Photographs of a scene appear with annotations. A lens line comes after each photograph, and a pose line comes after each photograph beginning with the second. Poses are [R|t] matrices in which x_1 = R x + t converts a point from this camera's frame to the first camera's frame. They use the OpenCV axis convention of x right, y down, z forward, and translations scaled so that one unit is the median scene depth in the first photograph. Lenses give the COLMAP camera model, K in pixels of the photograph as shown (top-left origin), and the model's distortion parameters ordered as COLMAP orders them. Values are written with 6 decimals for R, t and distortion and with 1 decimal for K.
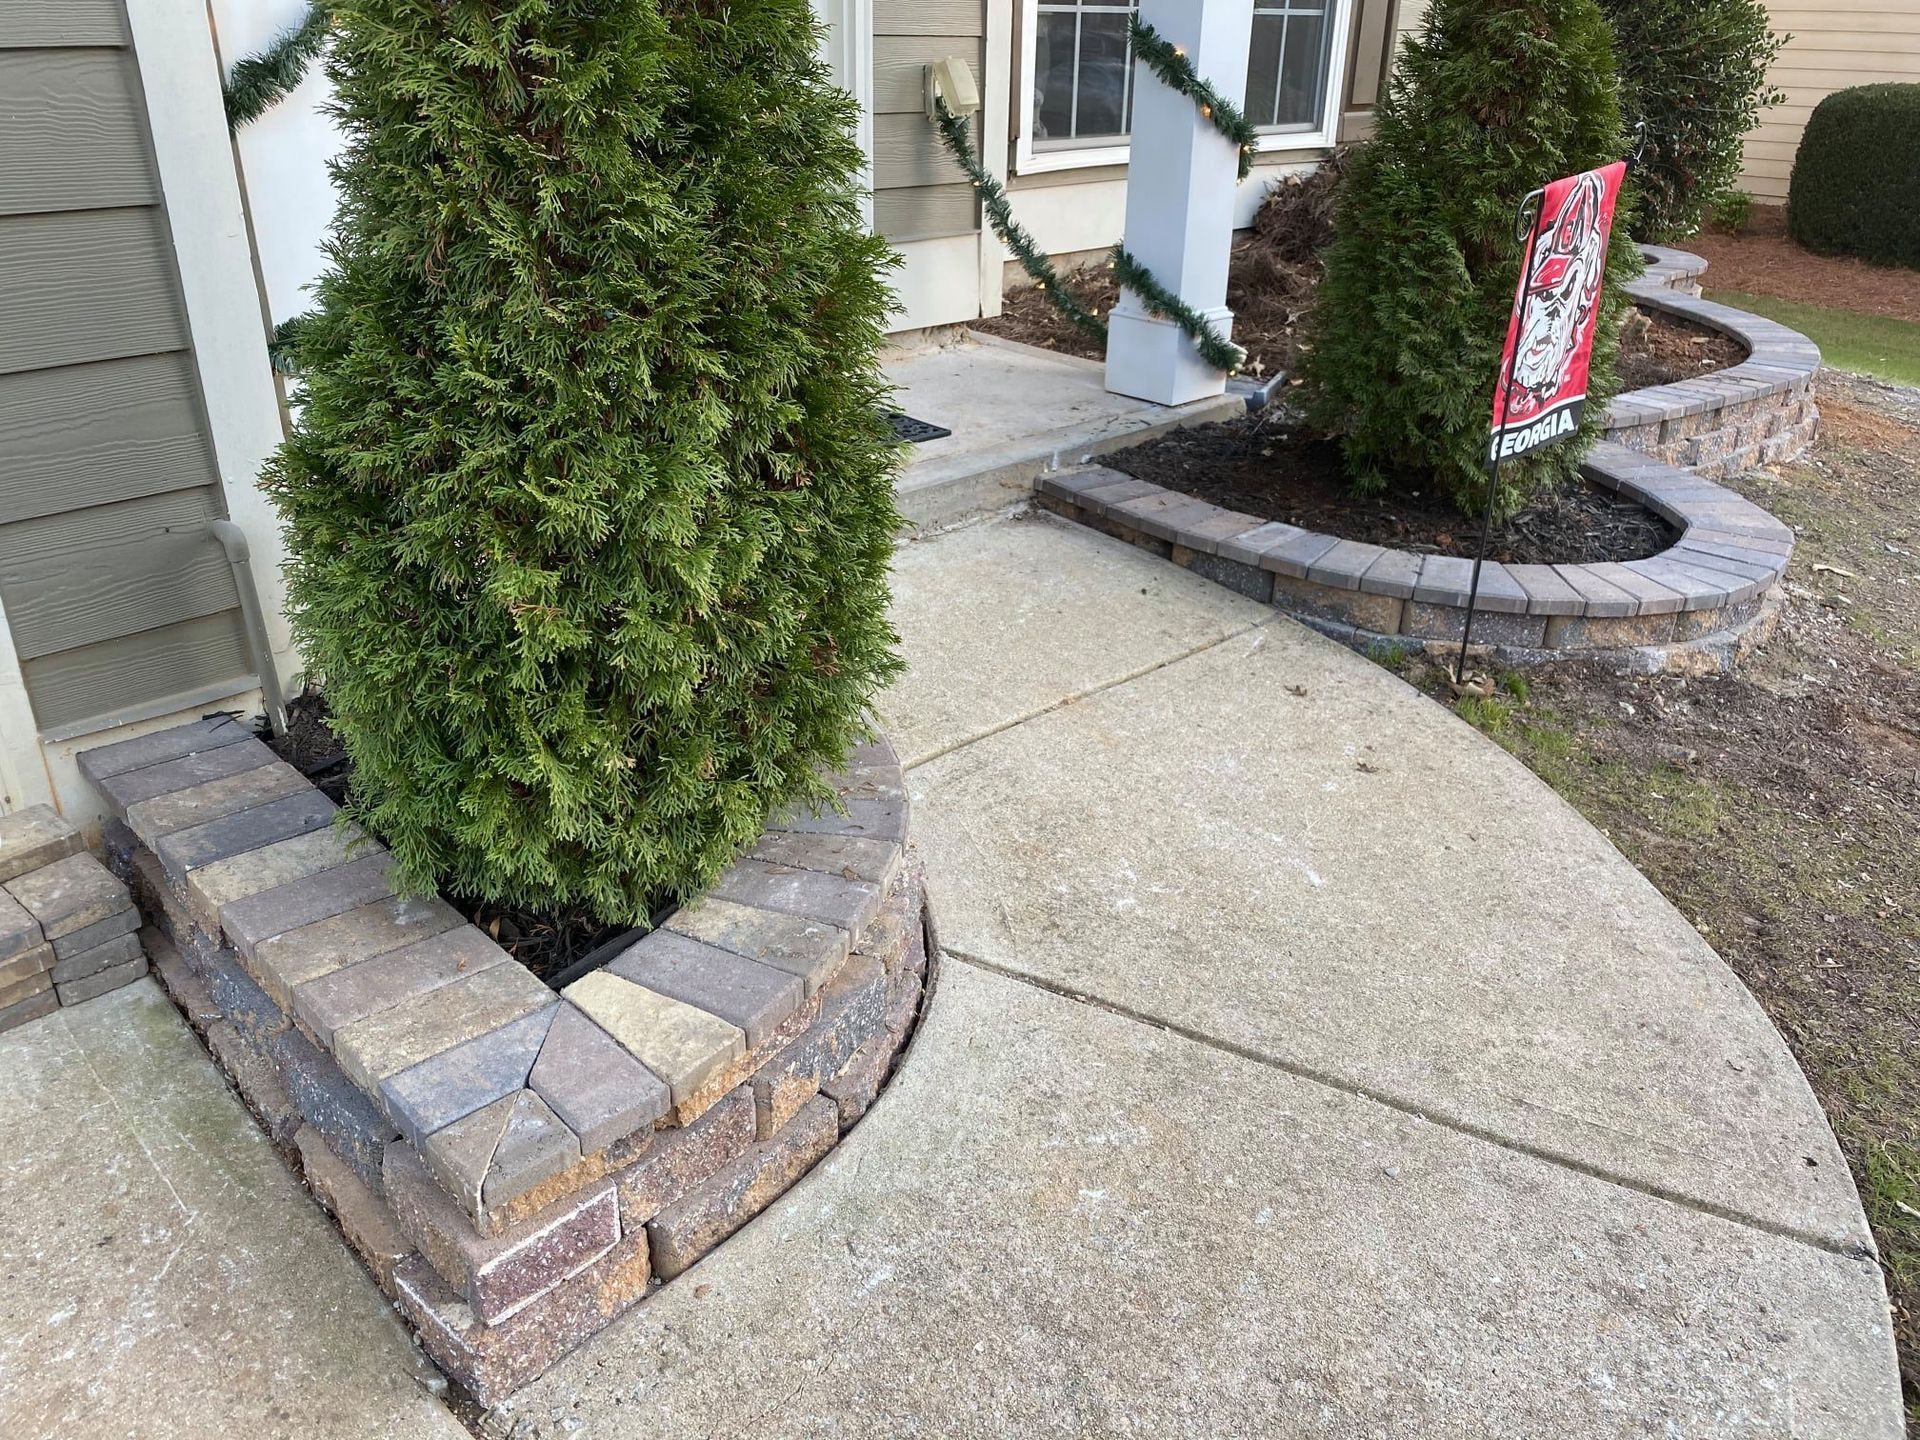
lens RADIAL K [[1483.3, 0, 958.9], [0, 1483.3, 722.0], [0, 0, 1]] dist [0.013028, 0.012368]
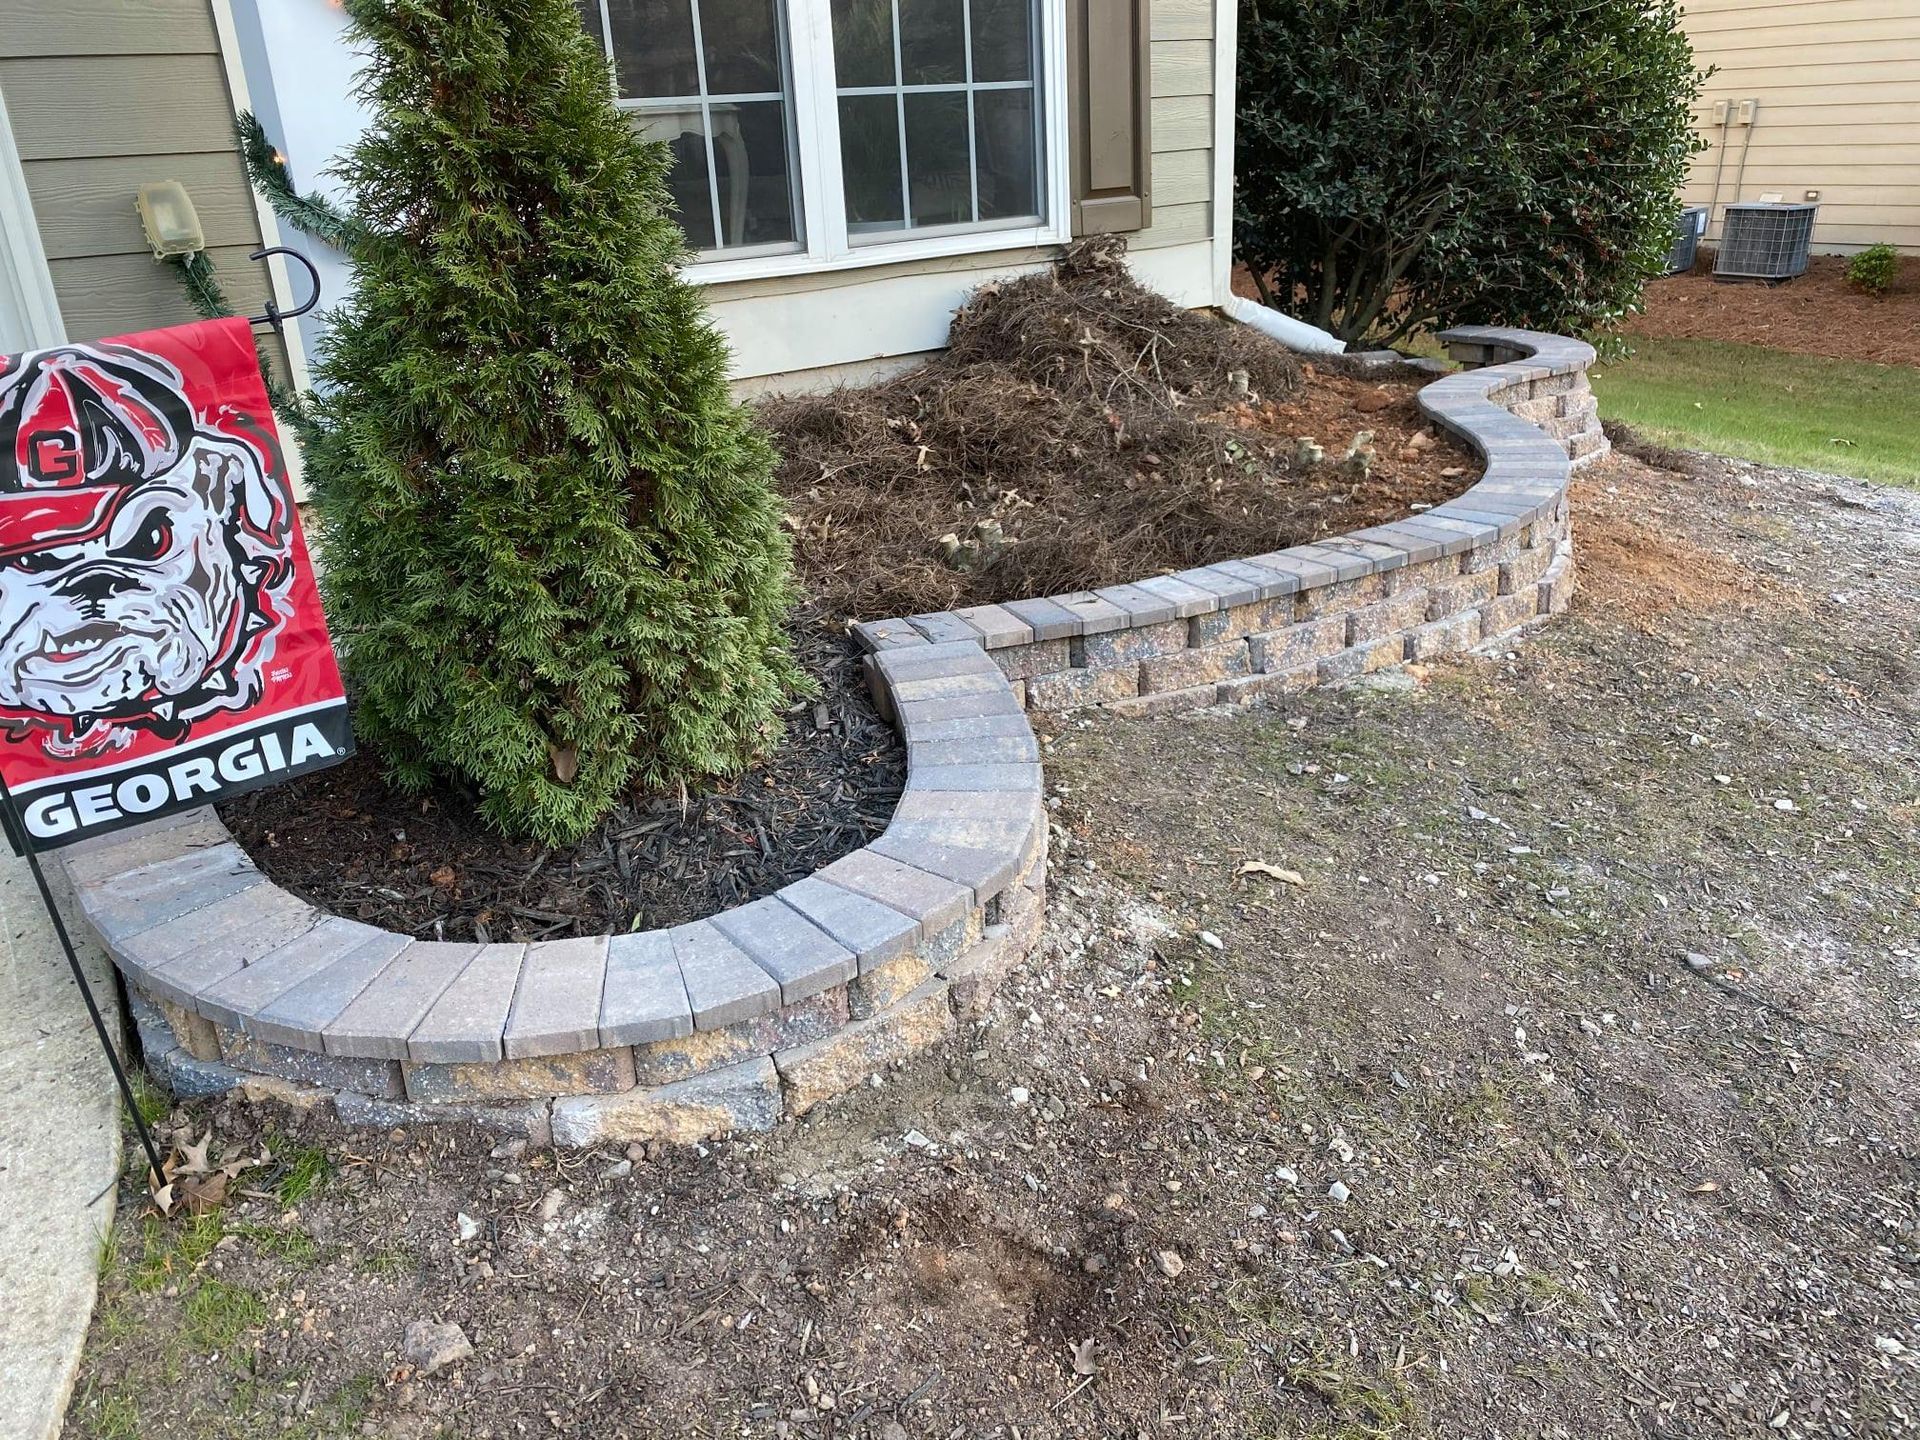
lens RADIAL K [[1483.3, 0, 959.1], [0, 1483.3, 715.7], [0, 0, 1]] dist [0.013028, 0.012368]
pose [[0.986400, -0.008581, -0.164136, 0.463446], [-0.001350, 0.998179, -0.060300, -0.109090], [0.164355, 0.059701, 0.984593, 0.284090]]
